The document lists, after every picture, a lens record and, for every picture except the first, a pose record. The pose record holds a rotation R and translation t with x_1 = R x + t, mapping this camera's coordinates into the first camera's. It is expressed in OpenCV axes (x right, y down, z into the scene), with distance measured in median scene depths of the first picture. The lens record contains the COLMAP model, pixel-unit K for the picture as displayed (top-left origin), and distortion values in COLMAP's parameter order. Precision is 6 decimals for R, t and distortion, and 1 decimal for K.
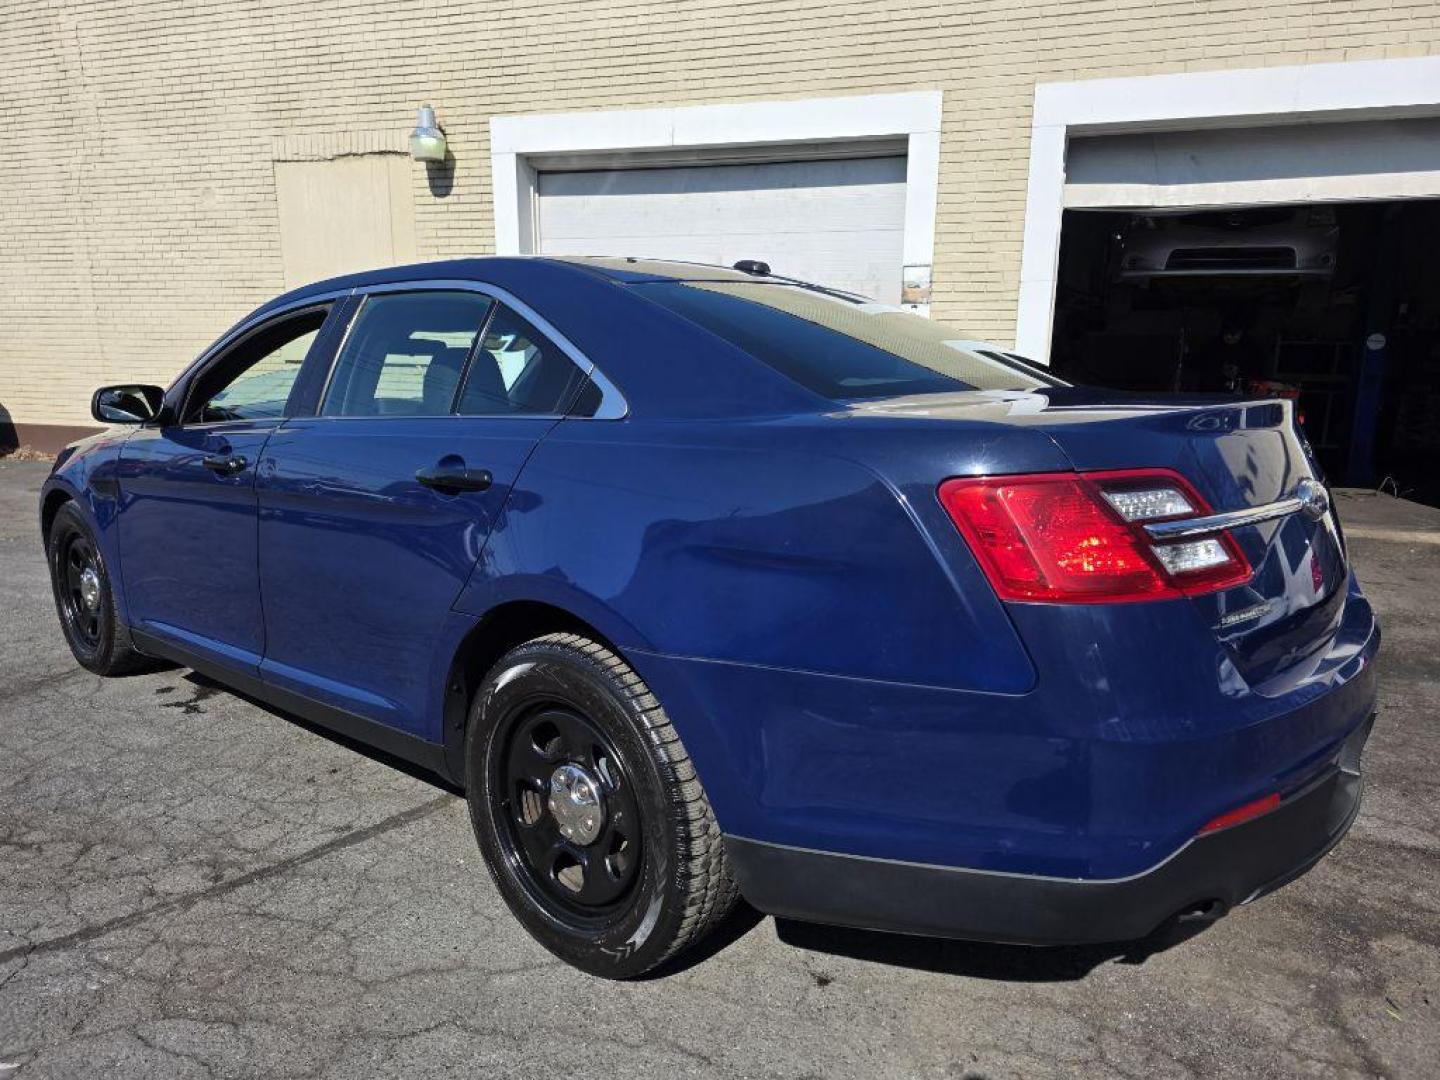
lens RADIAL K [[973.8, 0, 720.0], [0, 973.8, 540.0], [0, 0, 1]] dist [0.037905, -0.032610]
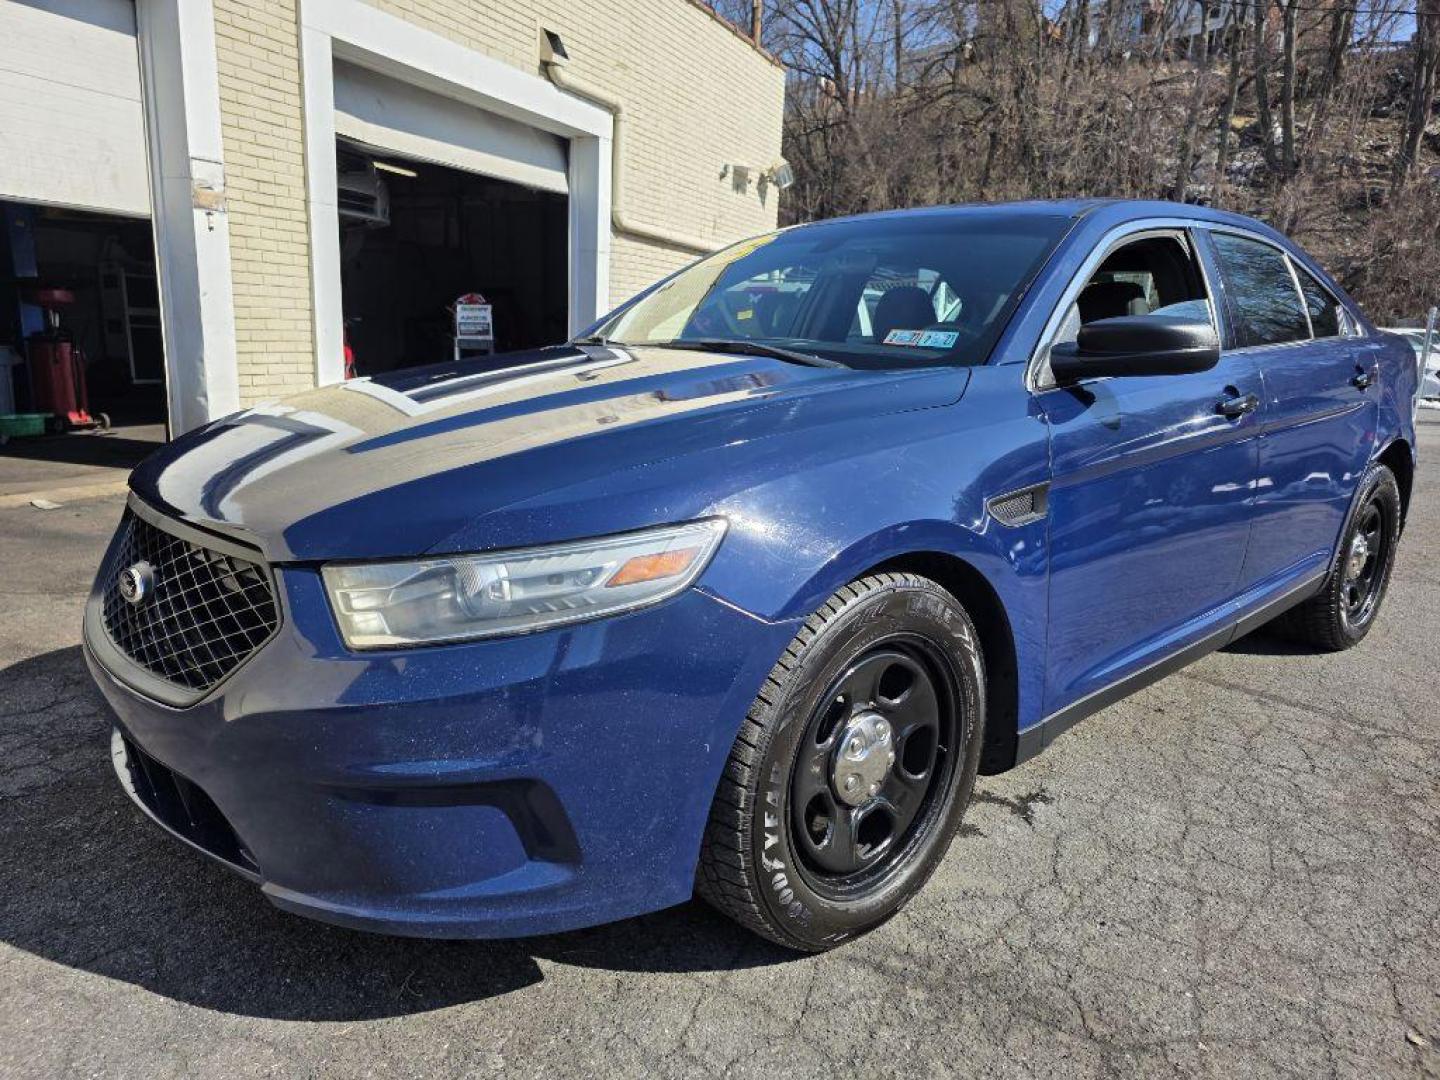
lens RADIAL K [[973.8, 0, 720.0], [0, 973.8, 540.0], [0, 0, 1]] dist [0.037905, -0.032610]
pose [[0.123957, -0.211023, 0.969590, -0.529793], [0.148482, 0.970069, 0.192145, -0.072438], [-0.981116, 0.120149, 0.151580, 0.482758]]
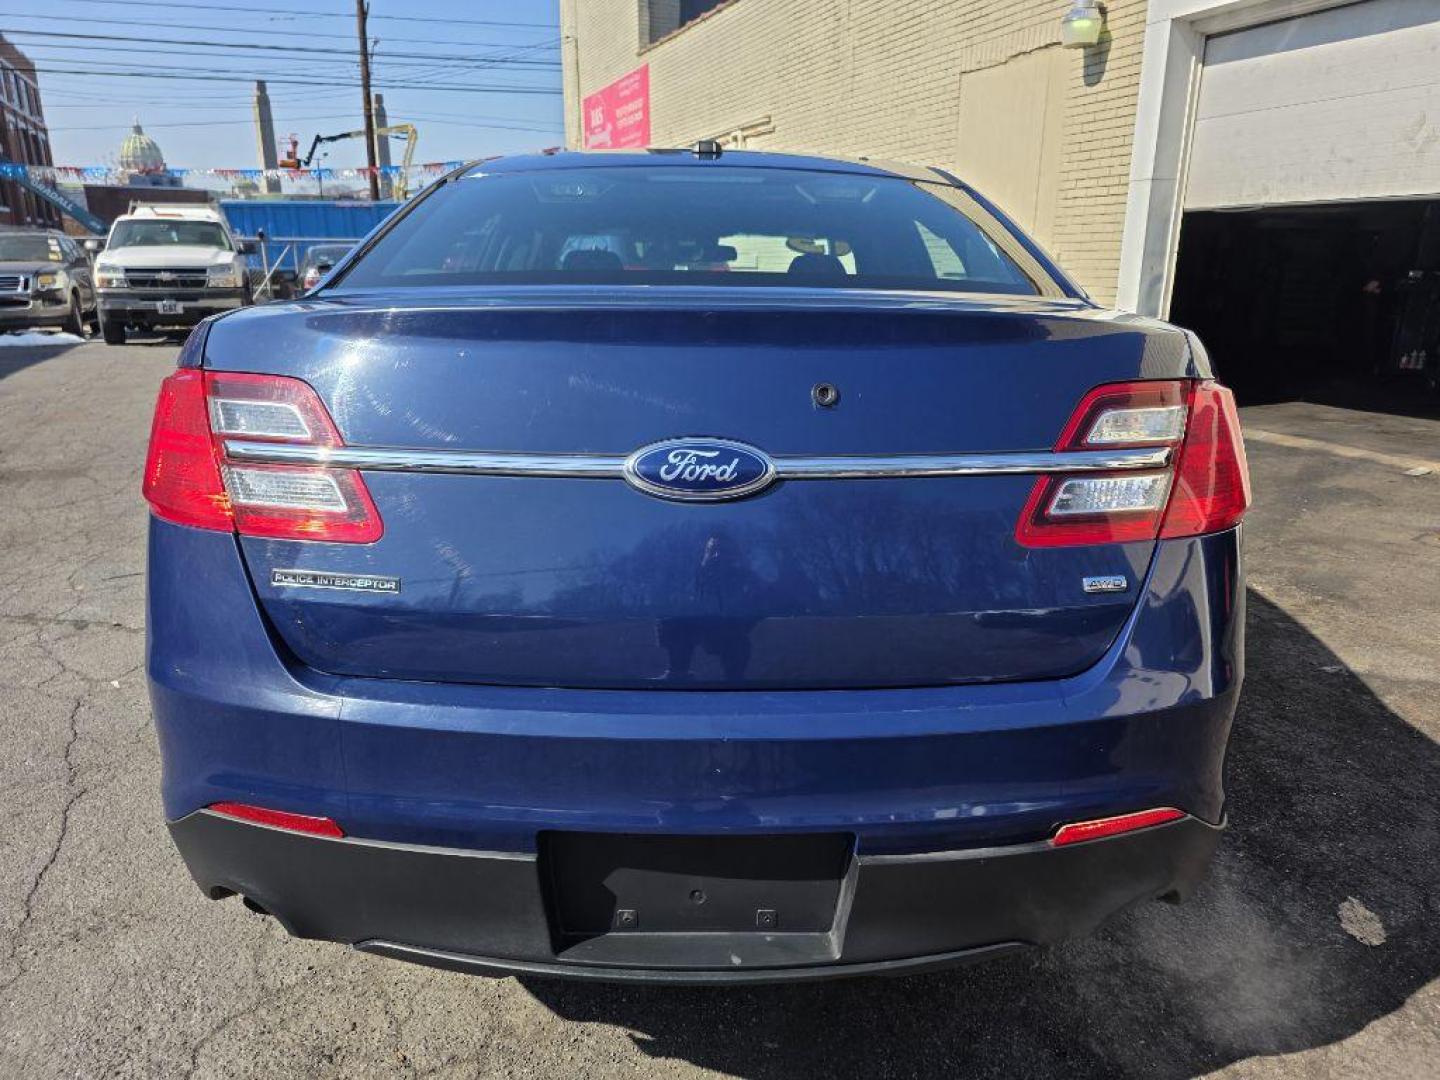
lens RADIAL K [[978.6, 0, 720.0], [0, 978.6, 540.0], [0, 0, 1]] dist [0.042155, -0.034016]
pose [[0.658093, 0.193385, -0.727679, 0.259313], [-0.134391, 0.981103, 0.139194, -0.020364], [0.740846, 0.006191, 0.671646, 0.144497]]
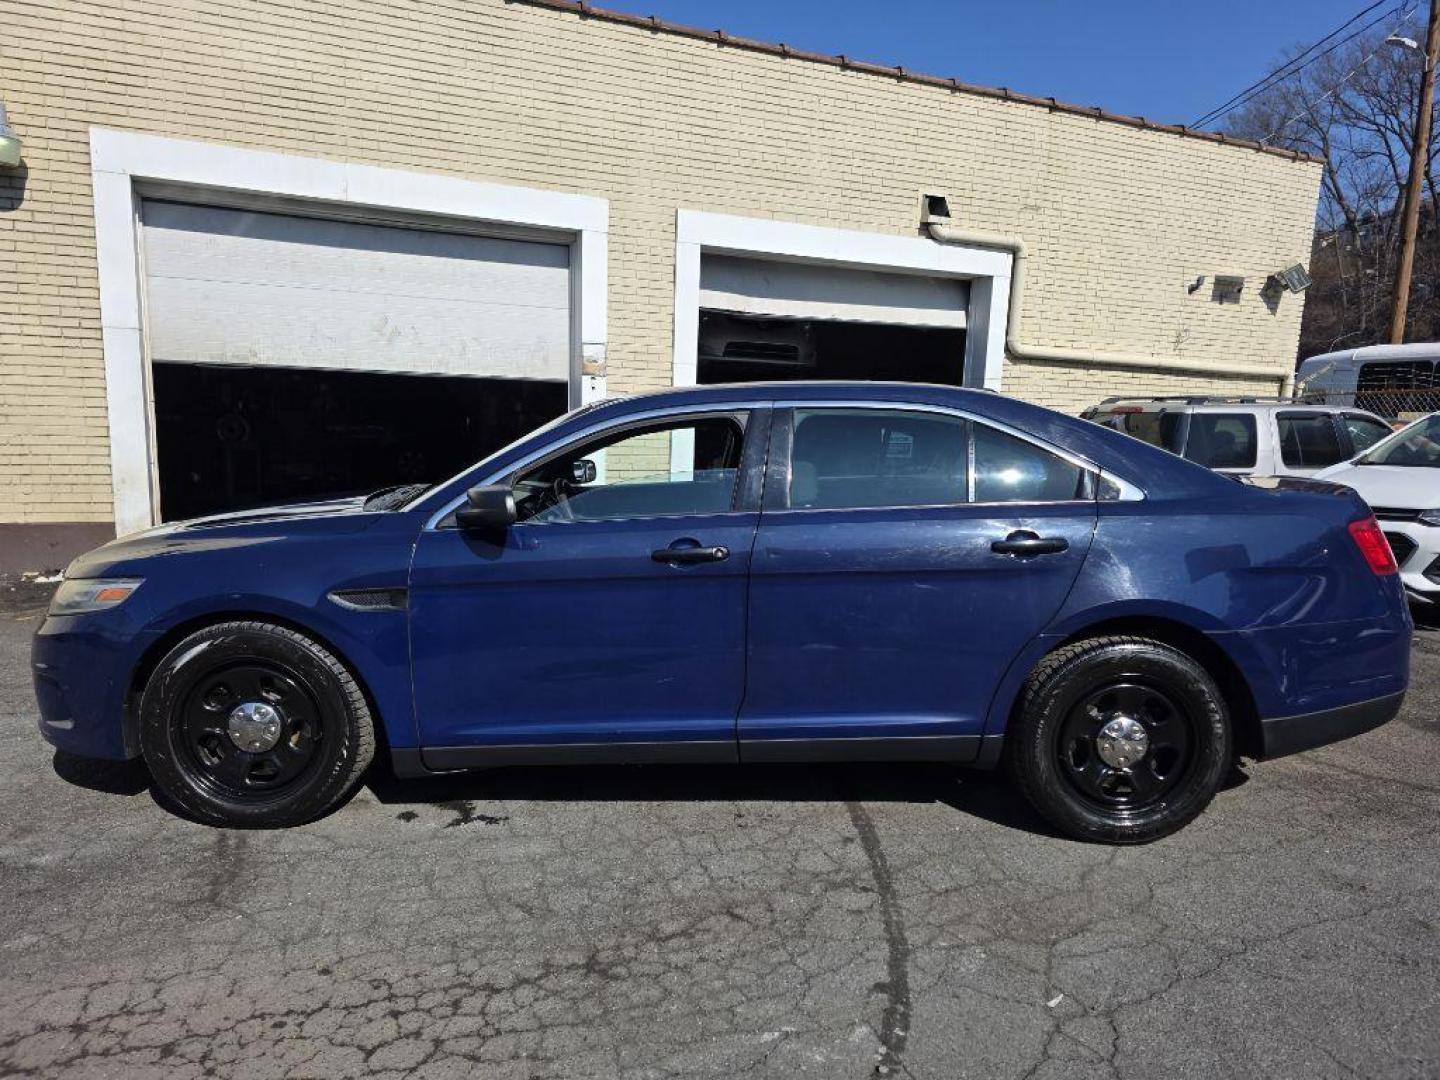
lens RADIAL K [[964.7, 0, 720.0], [0, 964.7, 540.0], [0, 0, 1]] dist [0.034828, -0.033644]
pose [[0.738570, -0.076334, 0.669841, -0.439749], [0.101307, 0.994854, 0.001670, -0.033823], [-0.666521, 0.066626, 0.742503, 0.063191]]
